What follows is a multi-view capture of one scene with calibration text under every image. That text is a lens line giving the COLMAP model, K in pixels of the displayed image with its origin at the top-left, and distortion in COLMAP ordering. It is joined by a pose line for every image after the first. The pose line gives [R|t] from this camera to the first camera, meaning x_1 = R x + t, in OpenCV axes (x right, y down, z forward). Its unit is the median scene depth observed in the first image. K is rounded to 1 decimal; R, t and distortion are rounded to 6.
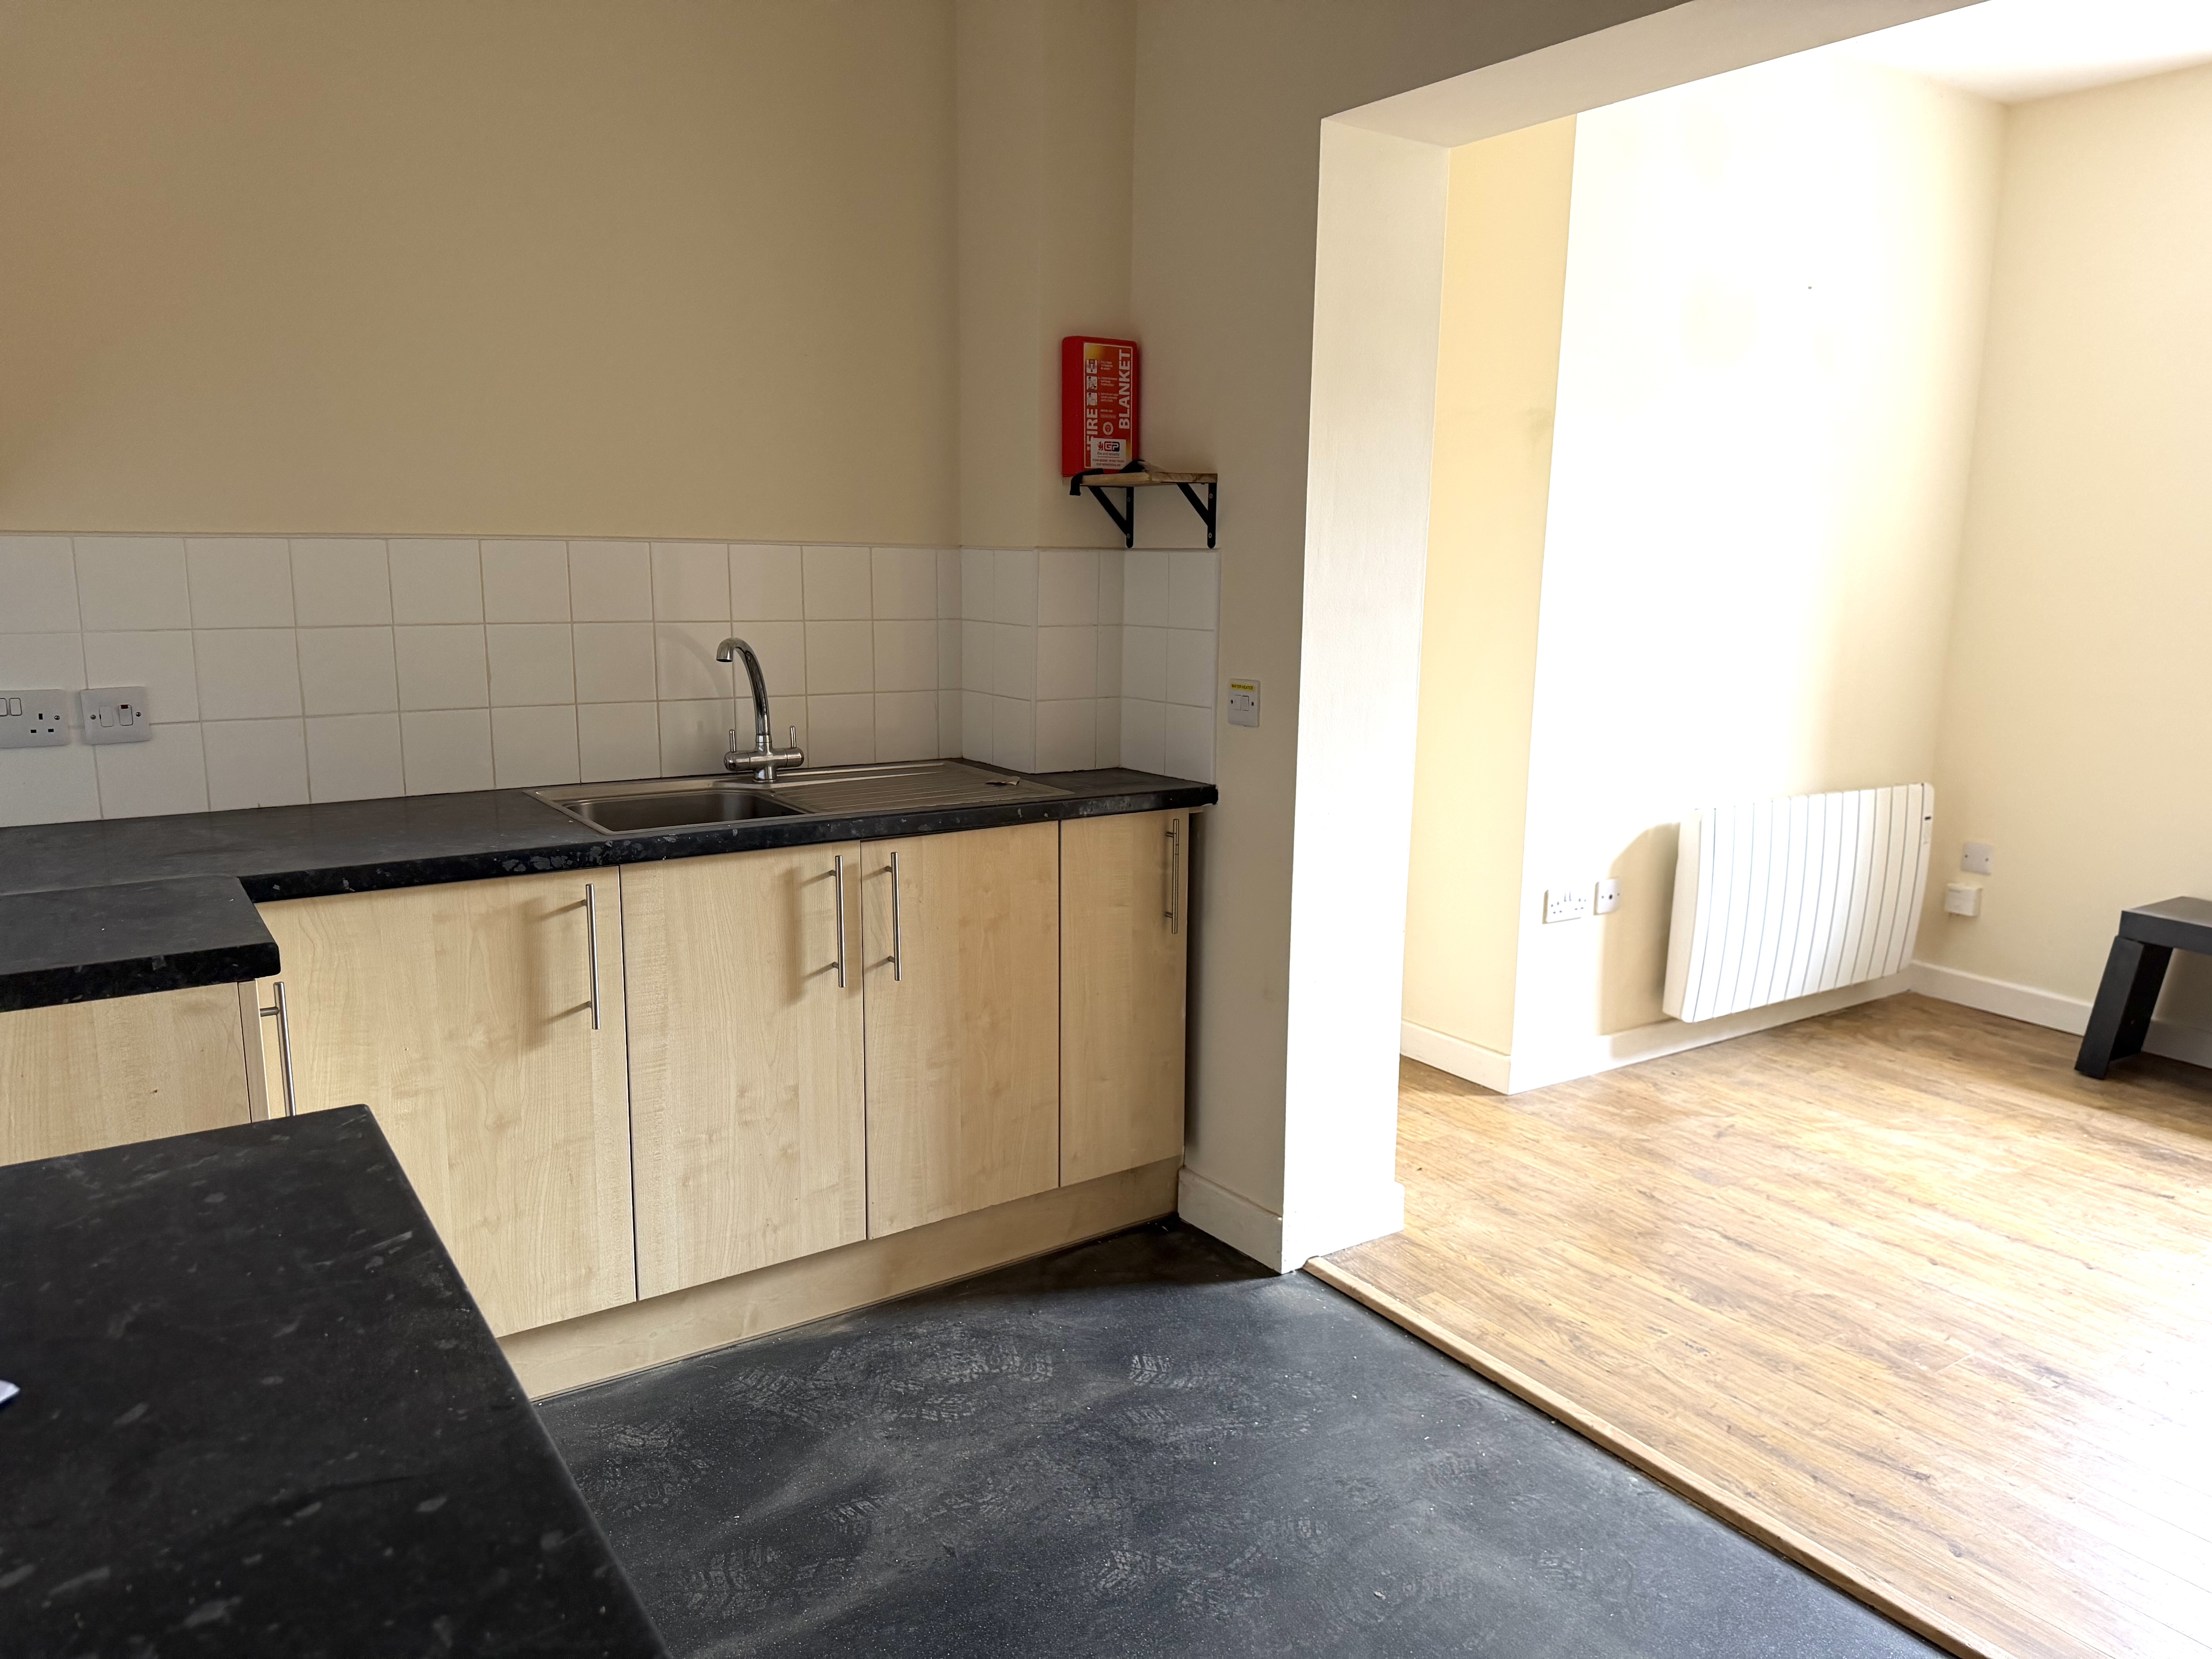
lens RADIAL K [[1545.7, 0, 1115.4], [0, 1545.7, 829.7], [0, 0, 1]] dist [0.090542, -0.121485]
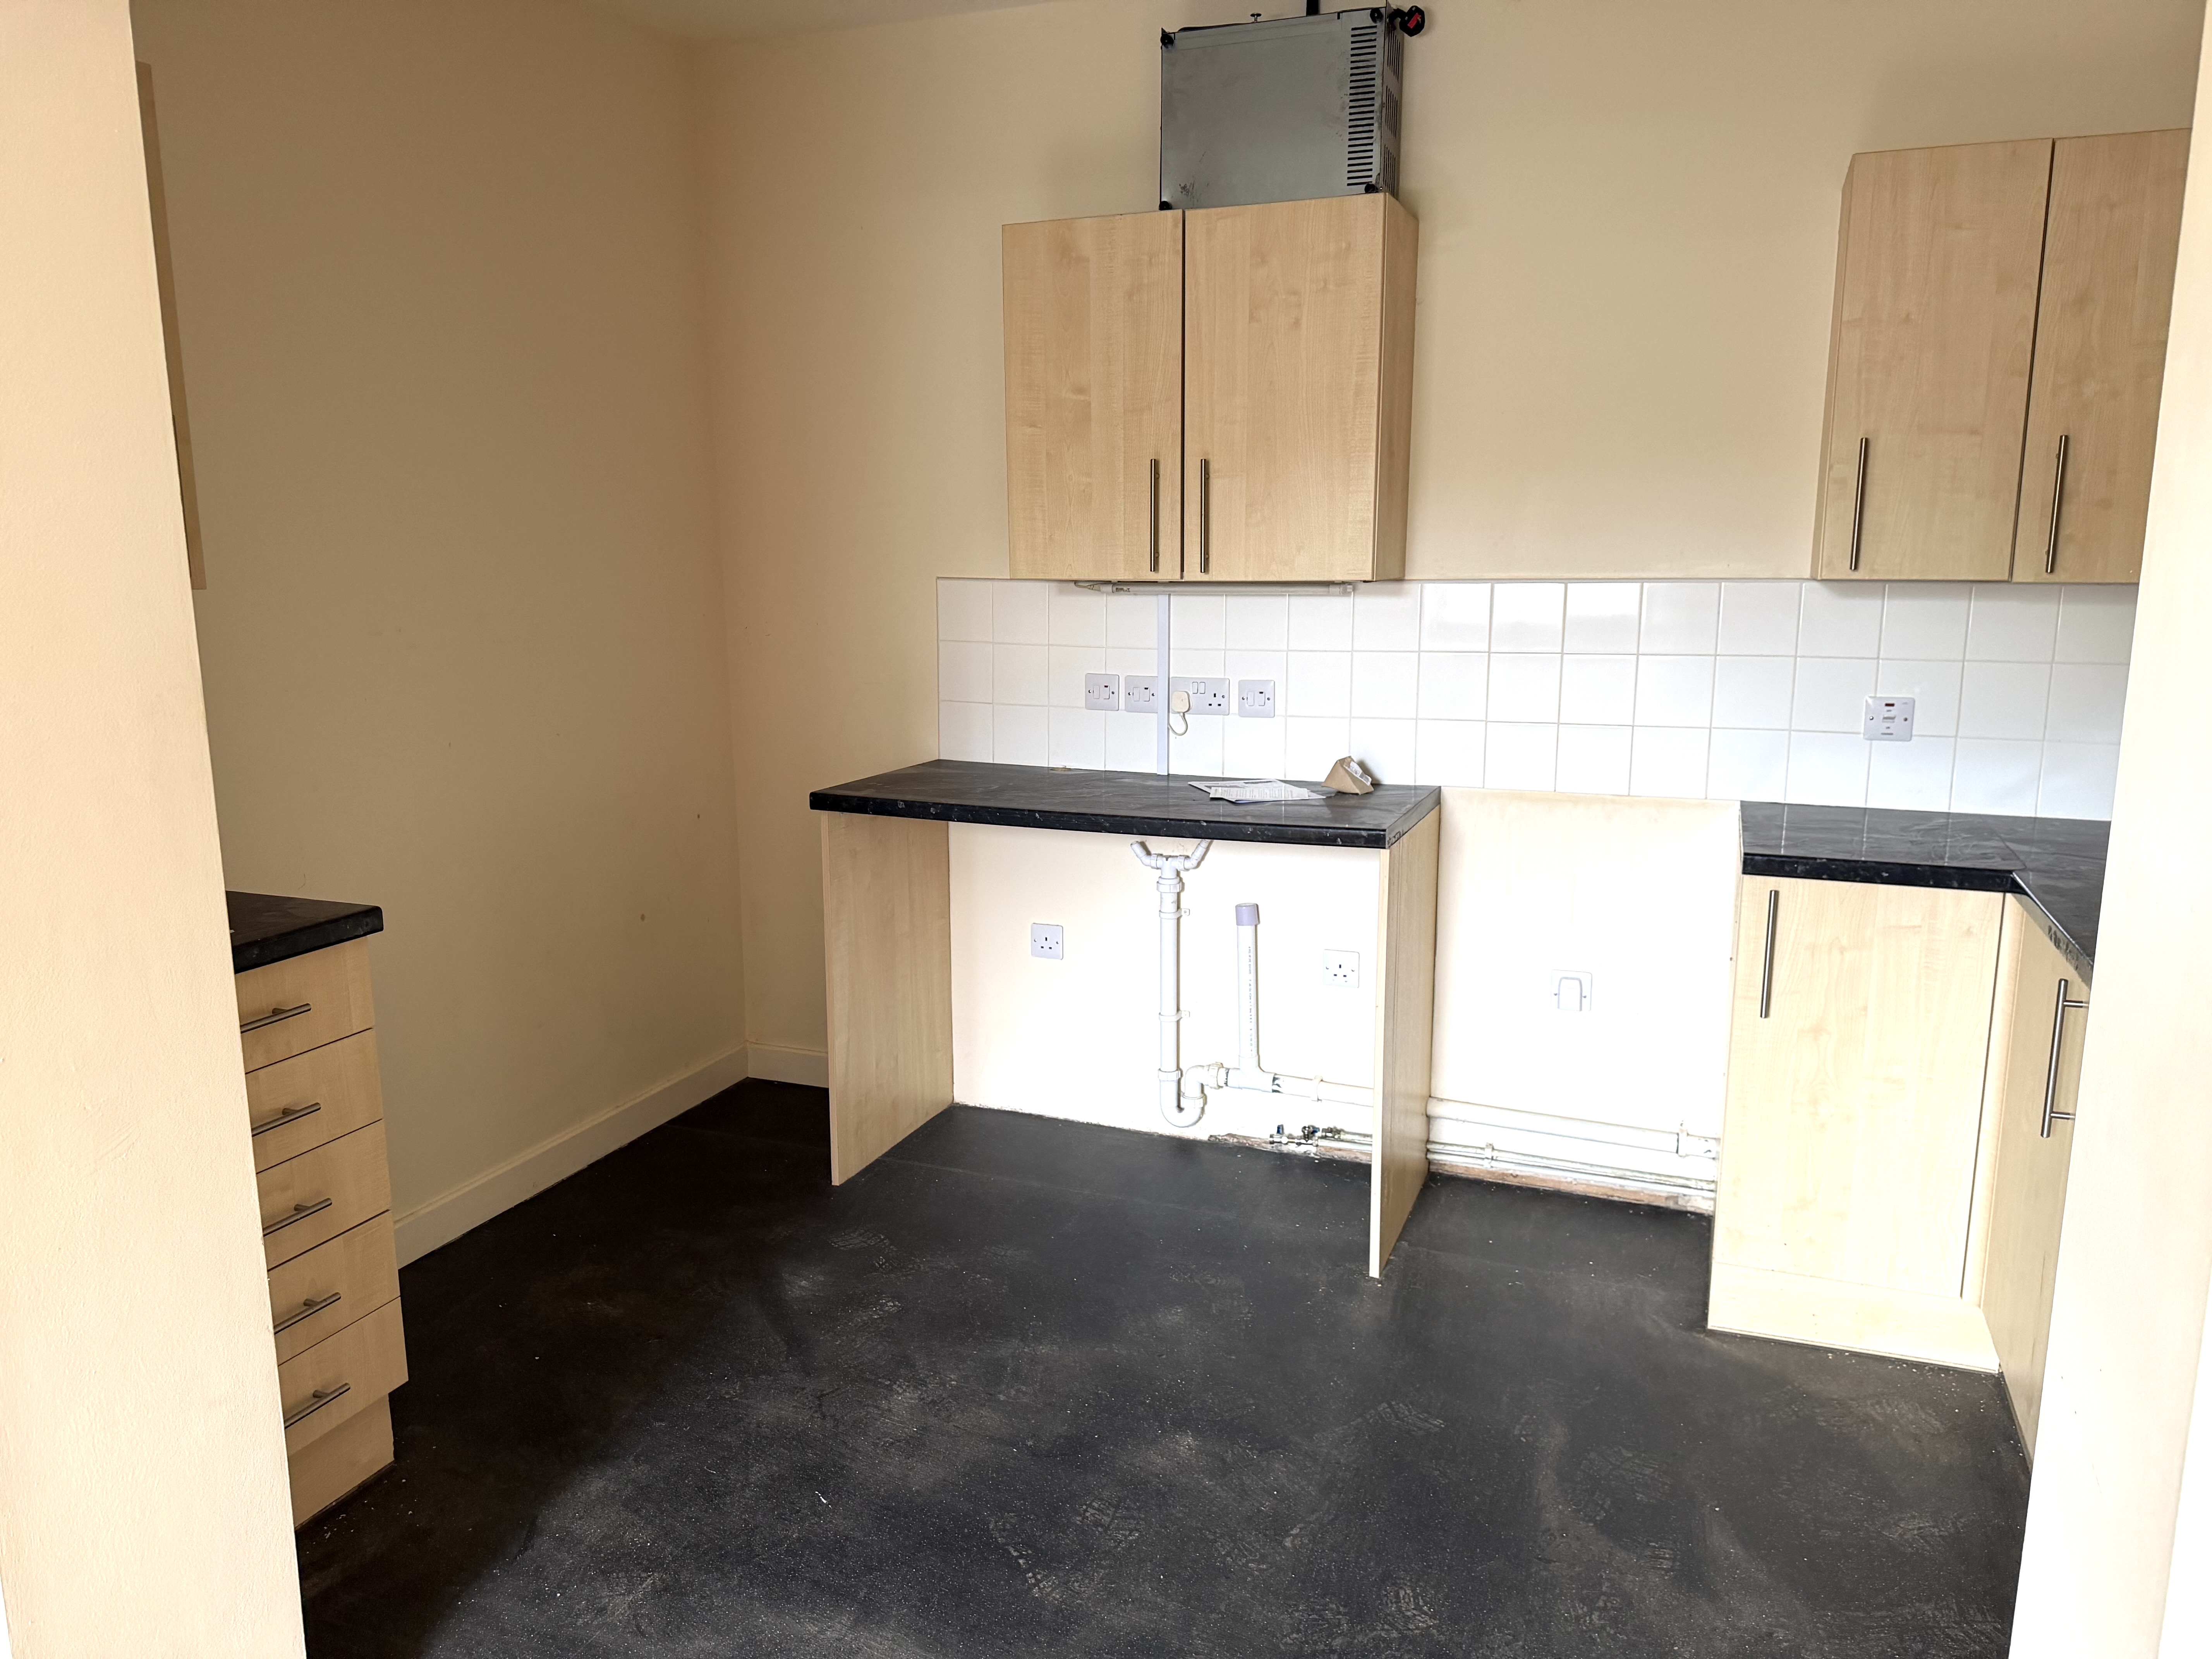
lens RADIAL K [[1545.7, 0, 1115.4], [0, 1545.7, 829.7], [0, 0, 1]] dist [0.090542, -0.121485]
pose [[-0.817916, 0.091308, -0.568046, 0.535820], [-0.115170, 0.941358, 0.317145, -0.234384], [0.563693, 0.324820, -0.759436, 1.164845]]
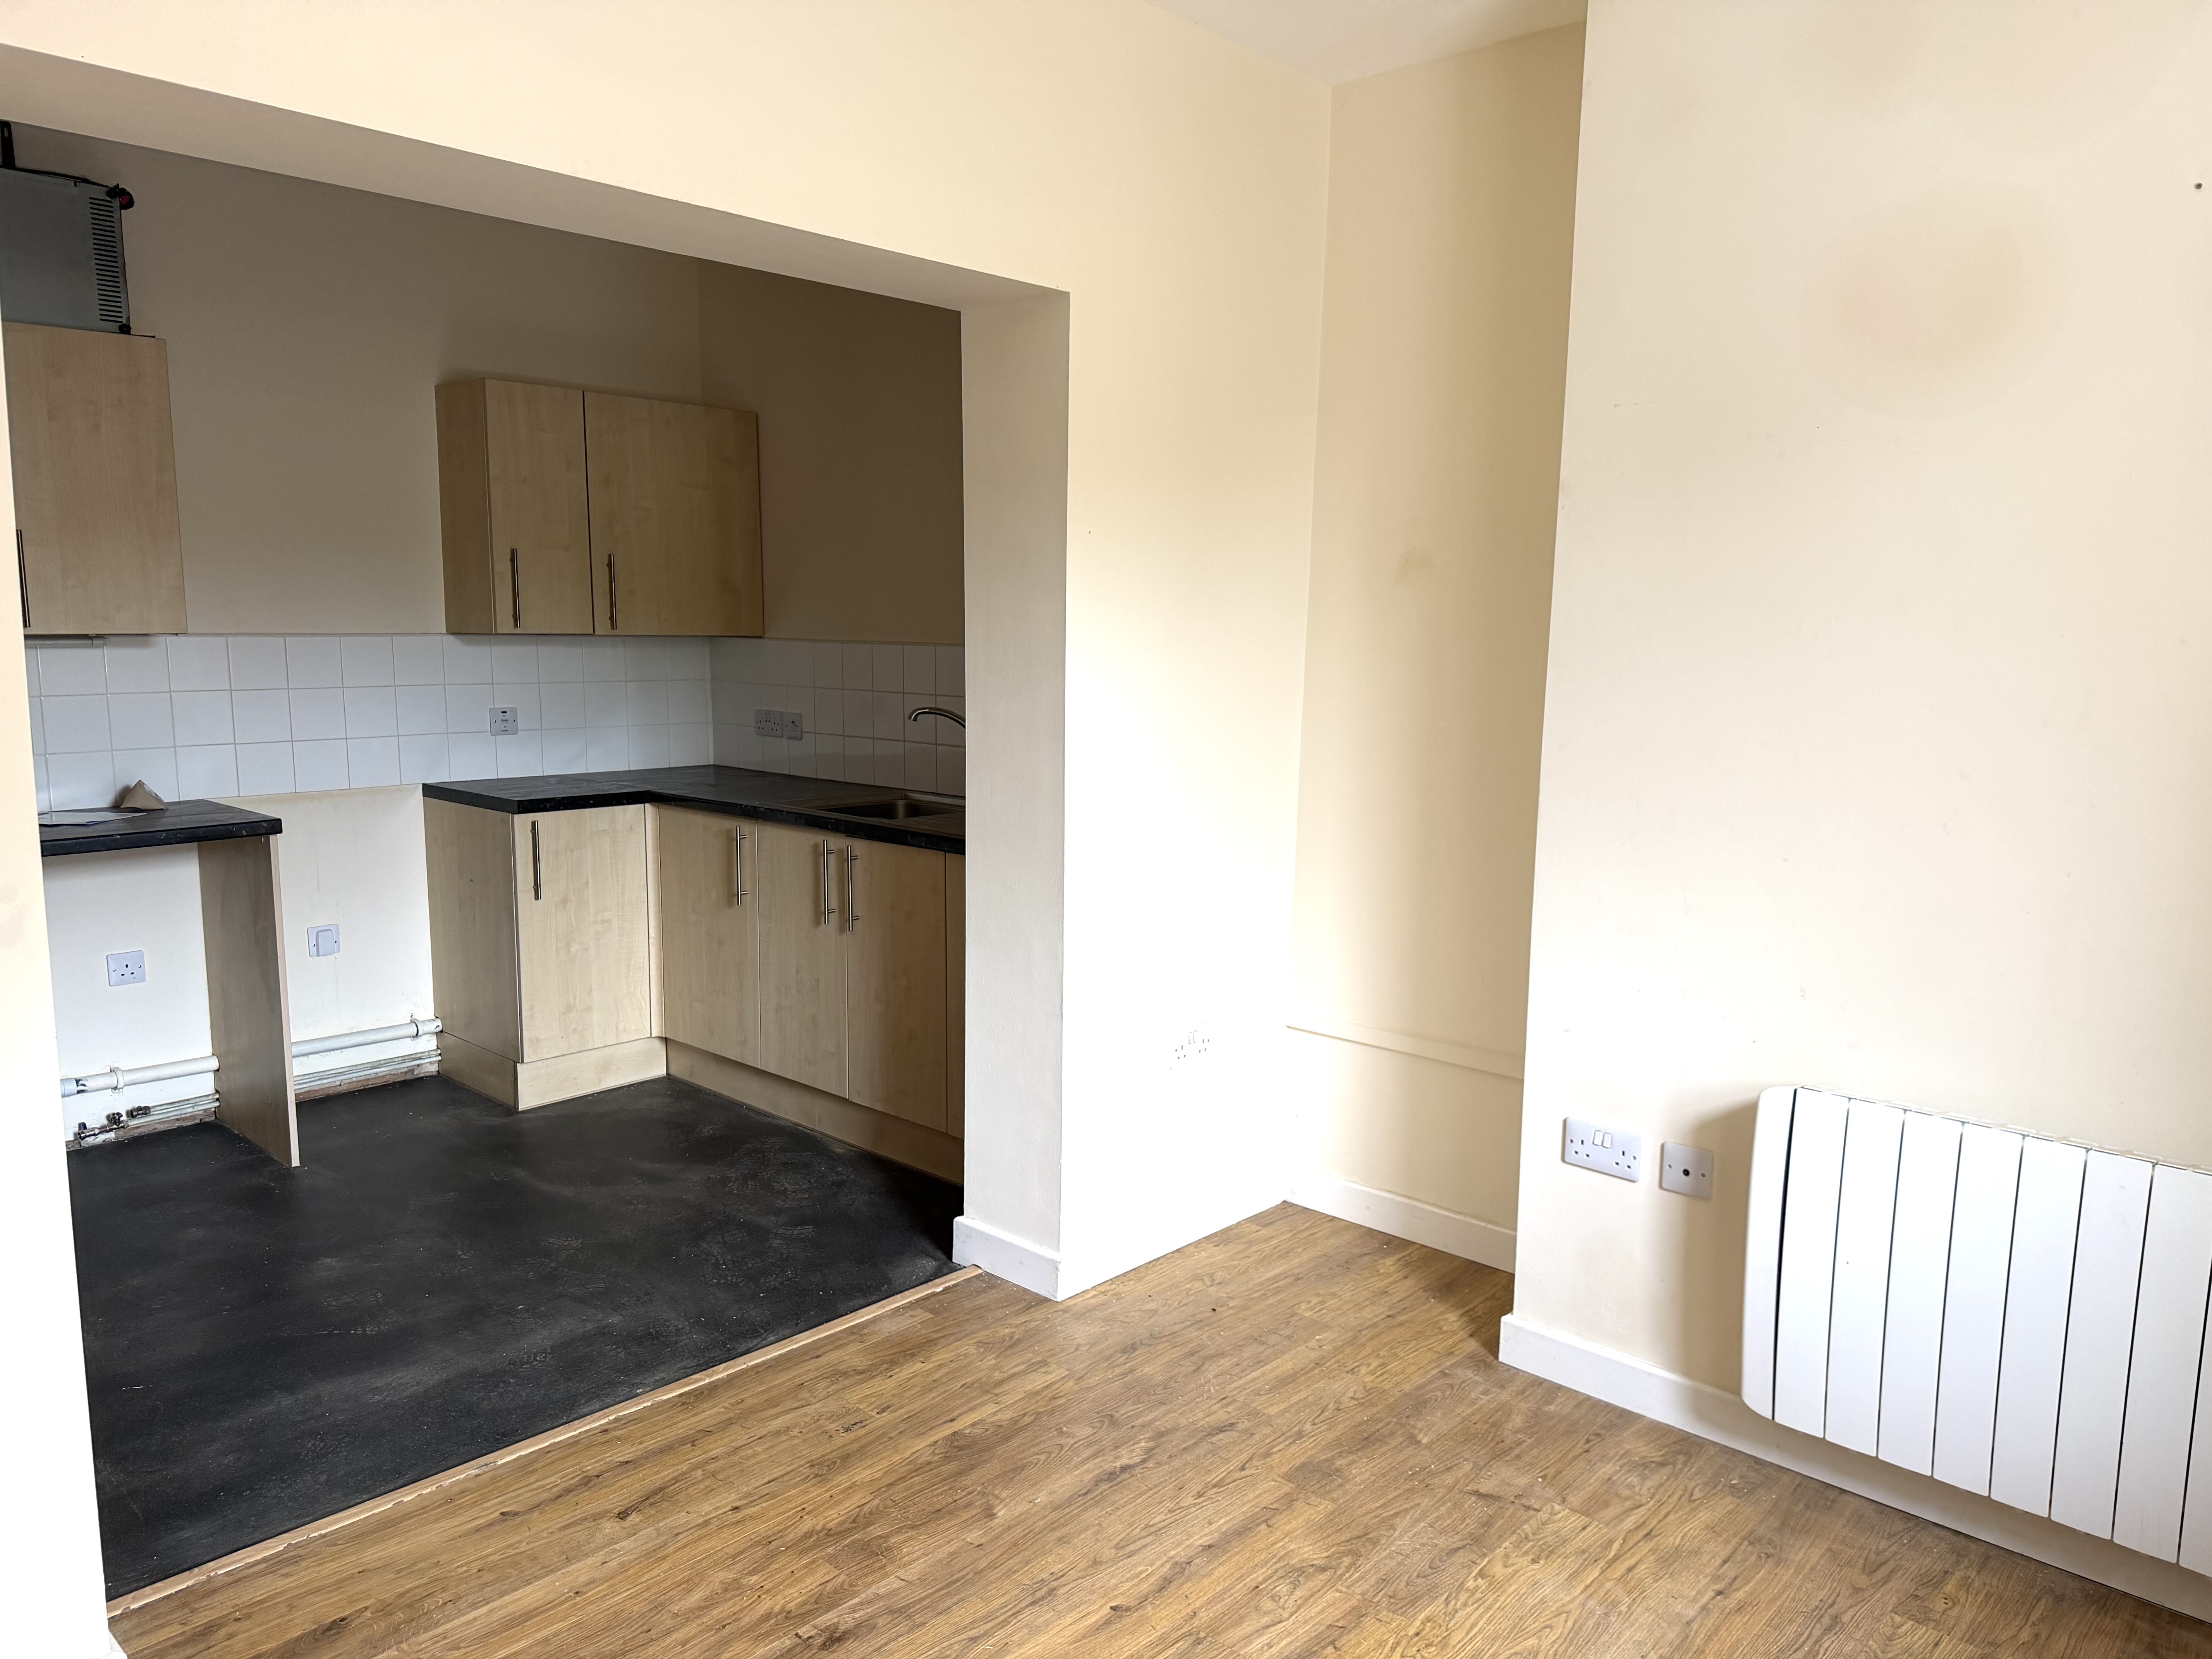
lens RADIAL K [[1545.7, 0, 1115.4], [0, 1545.7, 829.7], [0, 0, 1]] dist [0.090542, -0.121485]
pose [[0.224278, 0.123167, -0.966711, 1.342277], [-0.184551, 0.979399, 0.081968, -0.168395], [0.956891, 0.160024, 0.242388, 0.846516]]
